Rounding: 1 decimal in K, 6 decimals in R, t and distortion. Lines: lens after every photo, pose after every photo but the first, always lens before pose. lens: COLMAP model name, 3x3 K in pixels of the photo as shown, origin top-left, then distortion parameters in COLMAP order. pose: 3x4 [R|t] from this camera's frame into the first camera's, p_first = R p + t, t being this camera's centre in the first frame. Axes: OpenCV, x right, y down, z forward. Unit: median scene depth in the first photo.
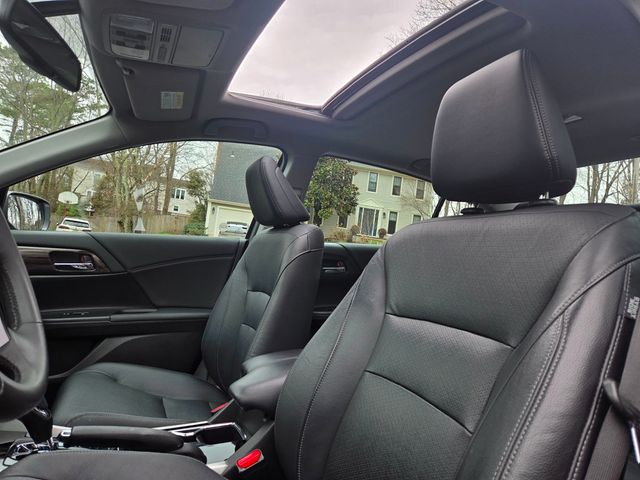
lens RADIAL K [[427.0, 0, 320.0], [0, 427.0, 240.2], [0, 0, 1]] dist [0.080199, -0.080846]
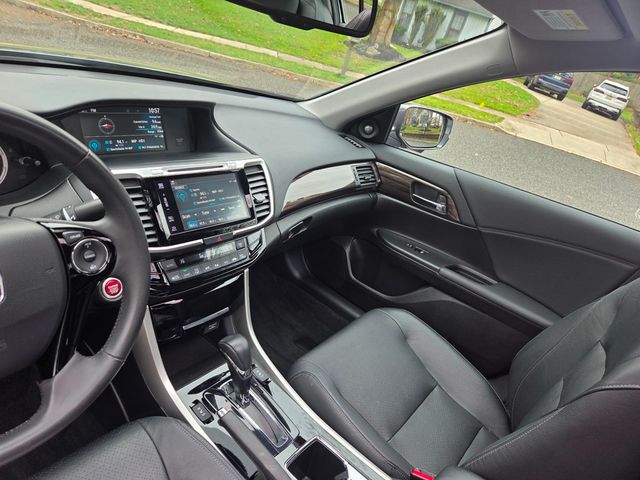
lens RADIAL K [[427.0, 0, 320.0], [0, 427.0, 240.2], [0, 0, 1]] dist [0.080199, -0.080846]
pose [[0.447503, 0.436700, -0.780406, 0.076171], [-0.175457, 0.898576, 0.402214, -0.191530], [0.876901, -0.043064, 0.478738, 0.350091]]
